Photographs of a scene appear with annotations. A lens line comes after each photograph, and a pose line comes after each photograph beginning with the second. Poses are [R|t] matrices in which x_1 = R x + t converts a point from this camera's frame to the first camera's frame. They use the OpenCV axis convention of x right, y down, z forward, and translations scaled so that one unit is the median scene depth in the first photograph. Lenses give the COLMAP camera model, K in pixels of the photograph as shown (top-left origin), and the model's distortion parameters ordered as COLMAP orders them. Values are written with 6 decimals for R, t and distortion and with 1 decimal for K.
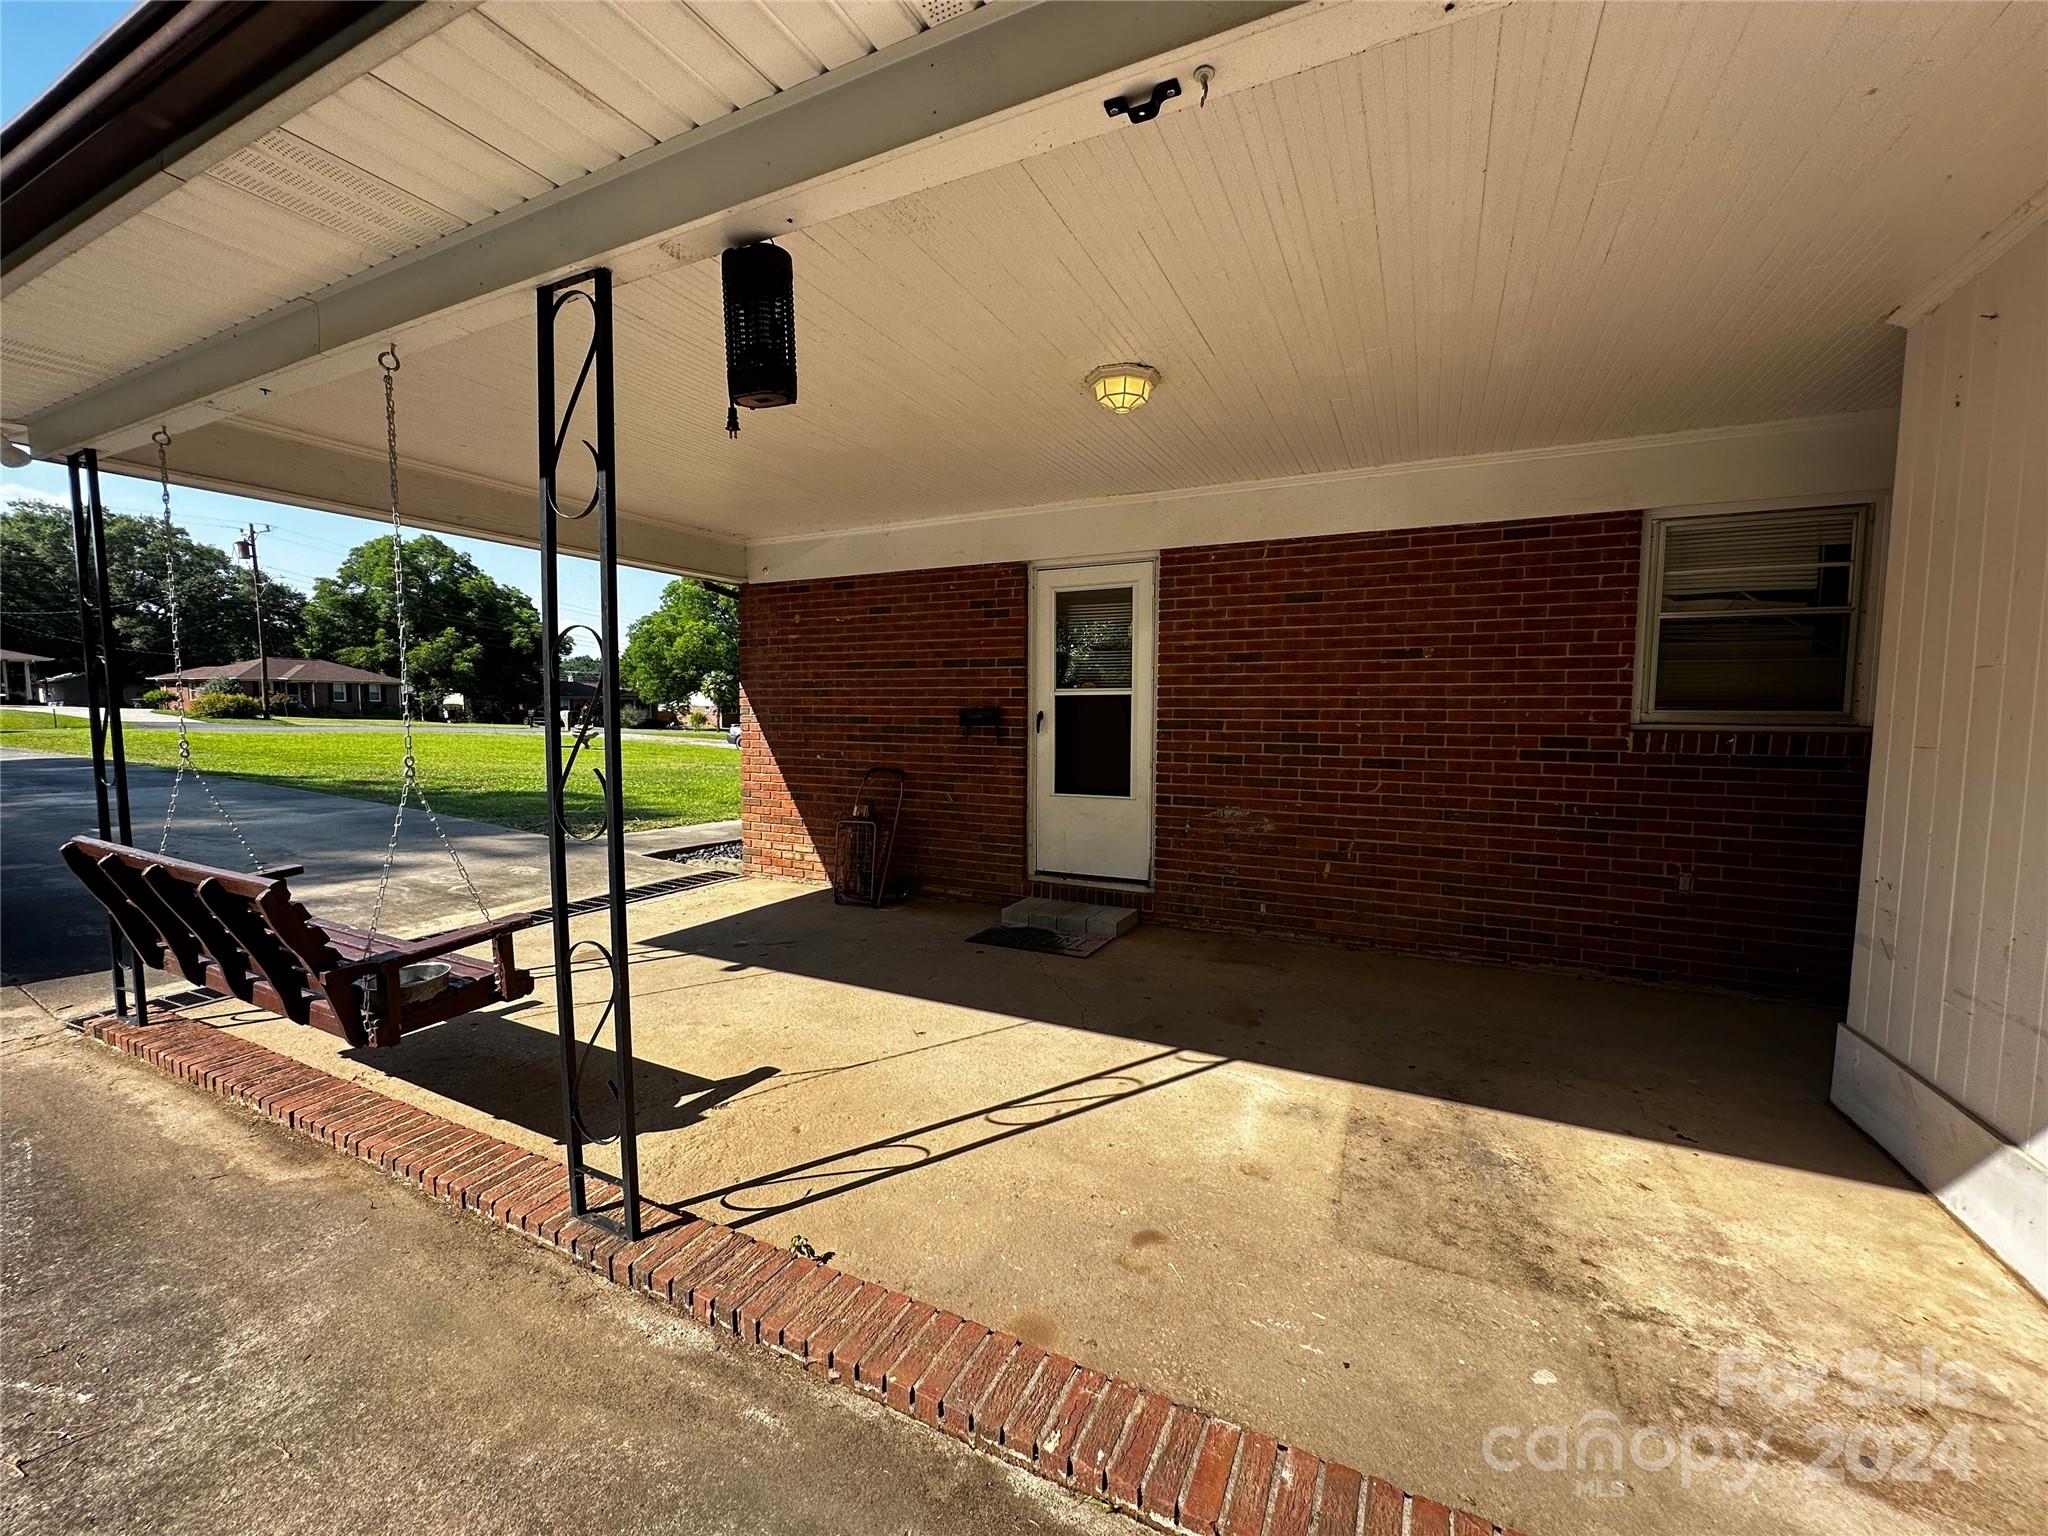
lens RADIAL K [[814.2, 0, 1023.8], [0, 814.2, 769.4], [0, 0, 1]] dist [-0.002229, 0.000961]
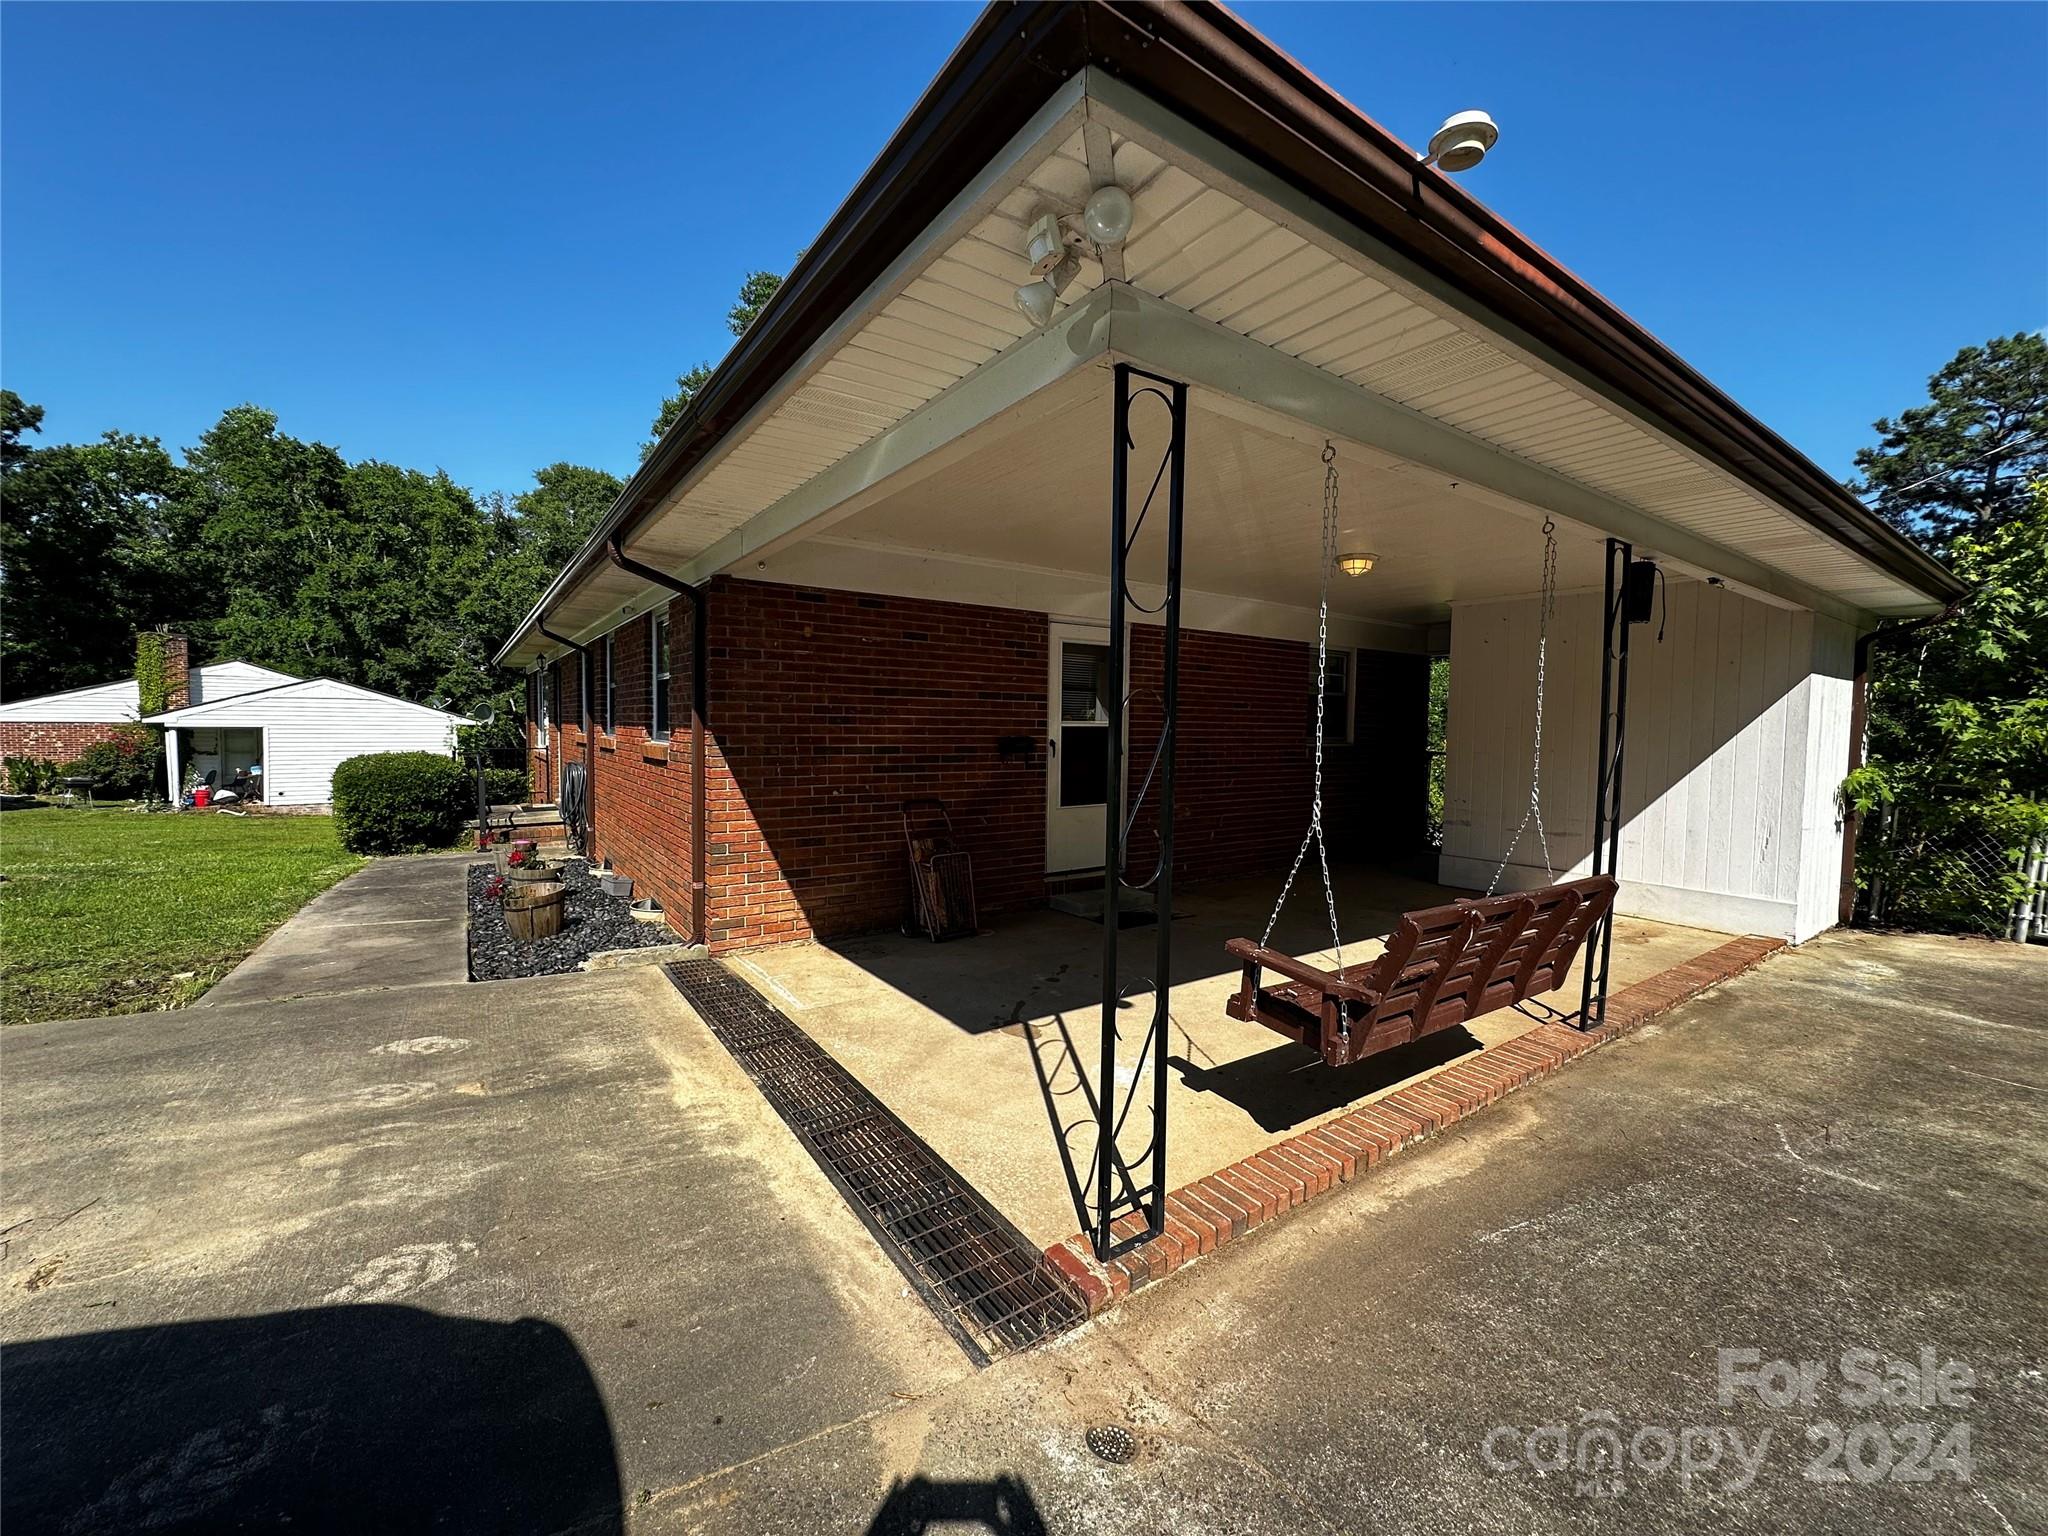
lens RADIAL K [[814.2, 0, 1022.5], [0, 814.2, 771.6], [0, 0, 1]] dist [-0.002229, 0.000961]
pose [[0.480249, -0.049070, 0.875759, -0.283019], [0.053832, 0.998201, 0.026410, -0.015666], [-0.875479, 0.034460, 0.482026, 0.124752]]
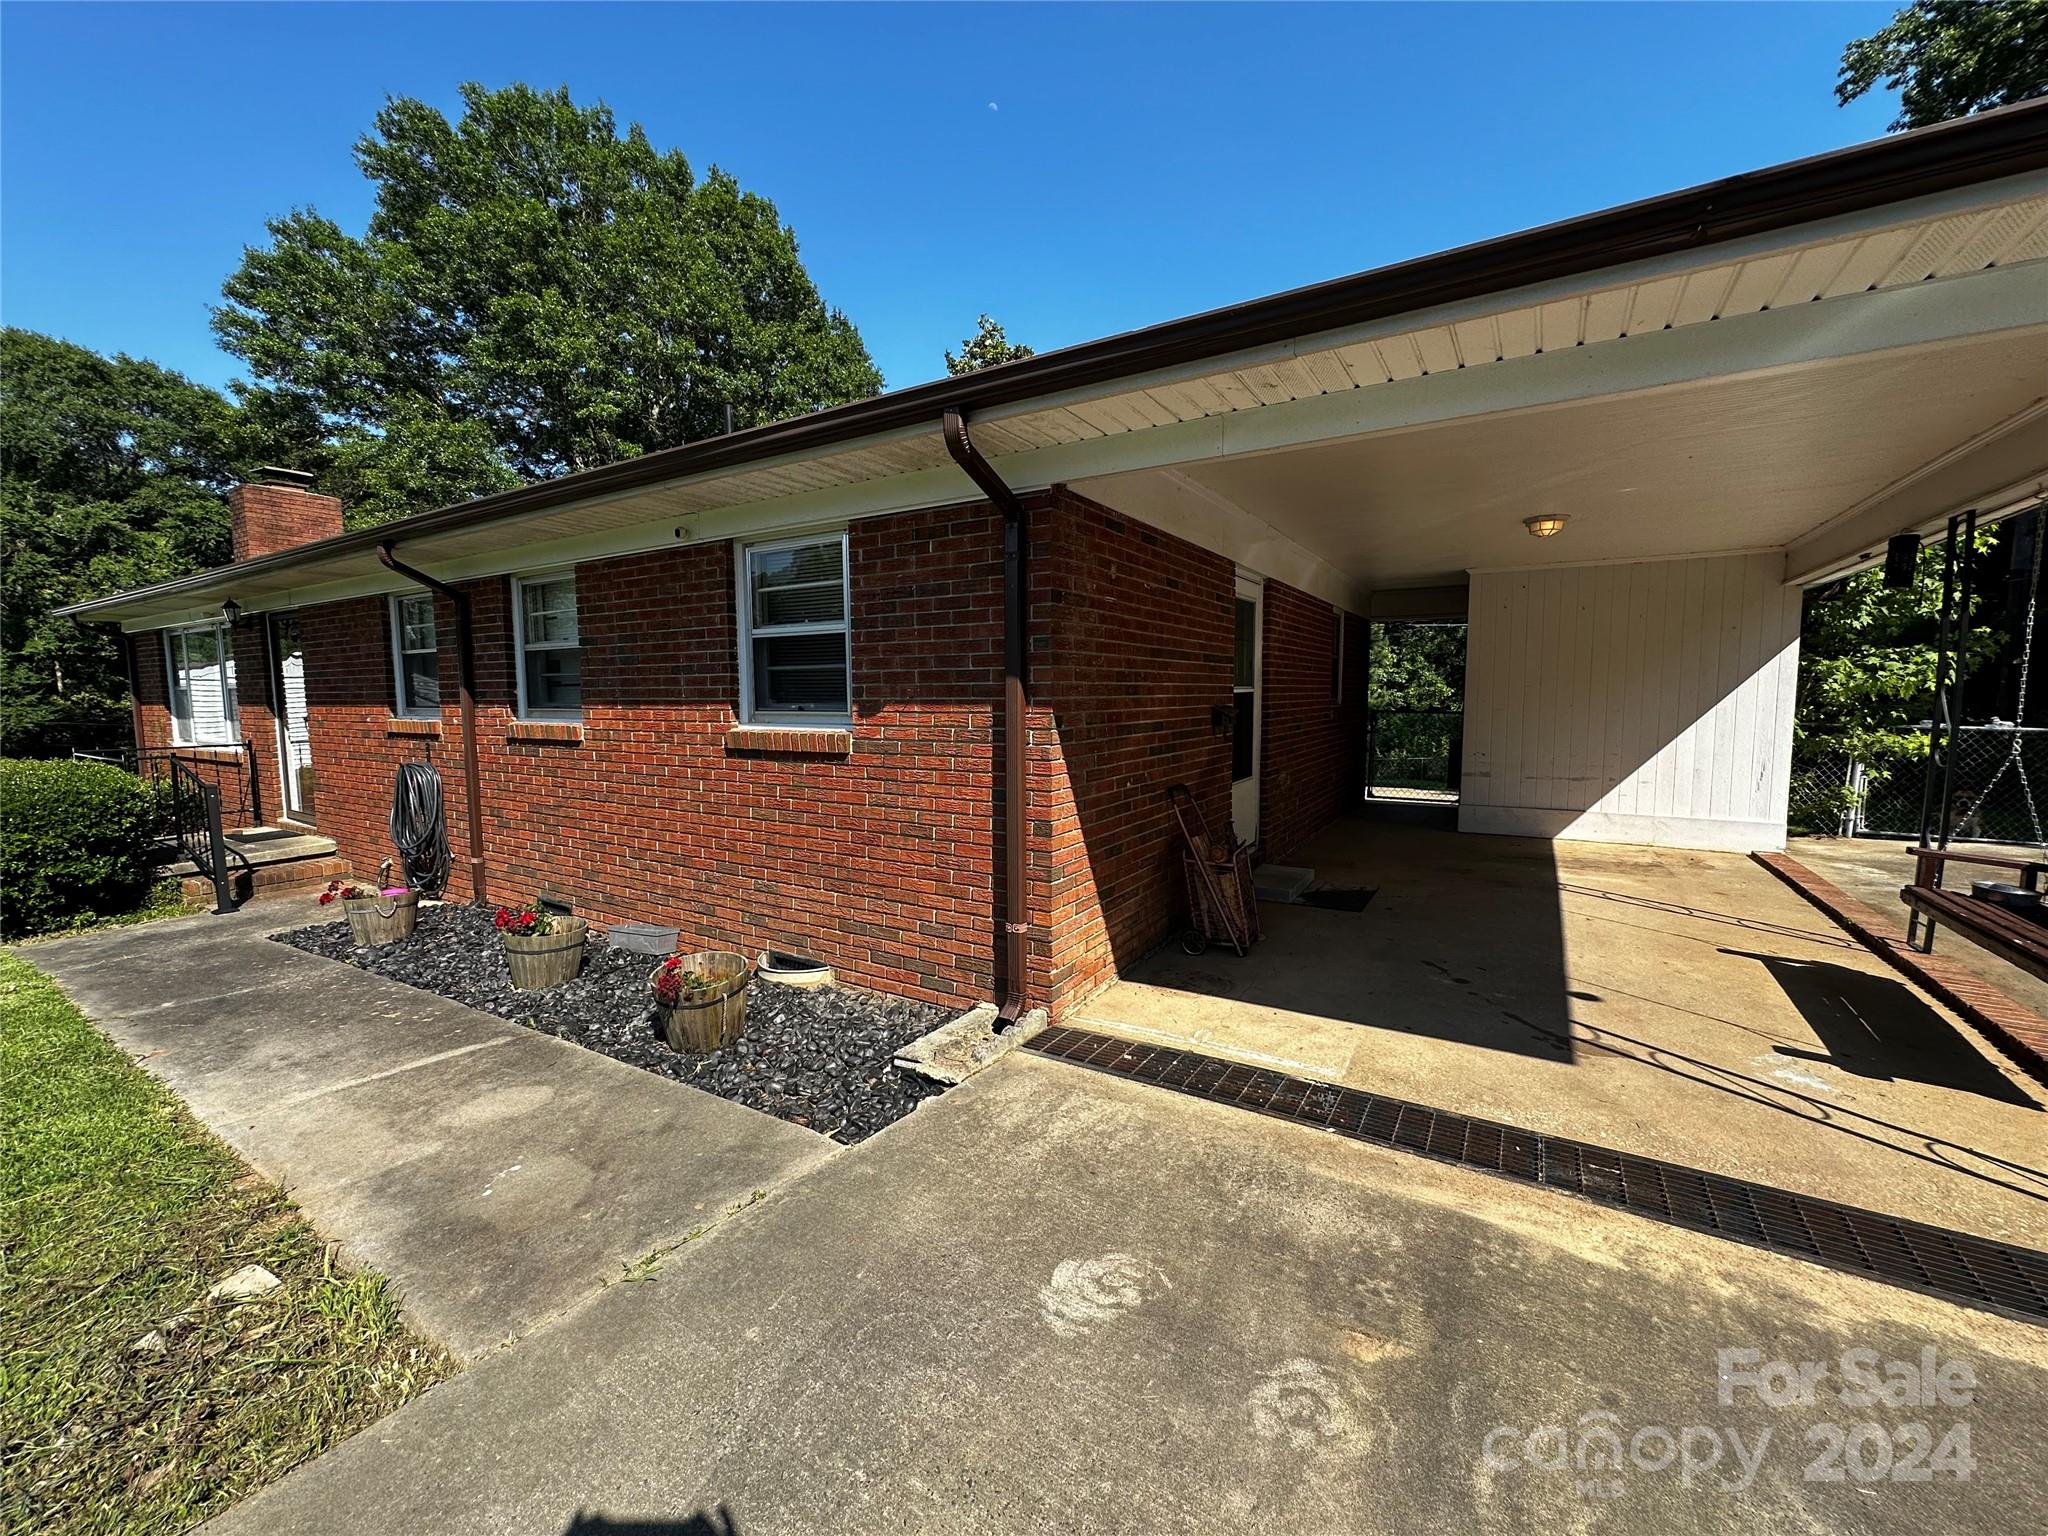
lens RADIAL K [[814.2, 0, 1025.8], [0, 814.2, 771.1], [0, 0, 1]] dist [-0.002229, 0.000961]
pose [[0.092890, -0.101634, 0.990476, -0.285089], [0.081603, 0.992207, 0.094159, -0.029906], [-0.992327, 0.072080, 0.100460, 0.313343]]
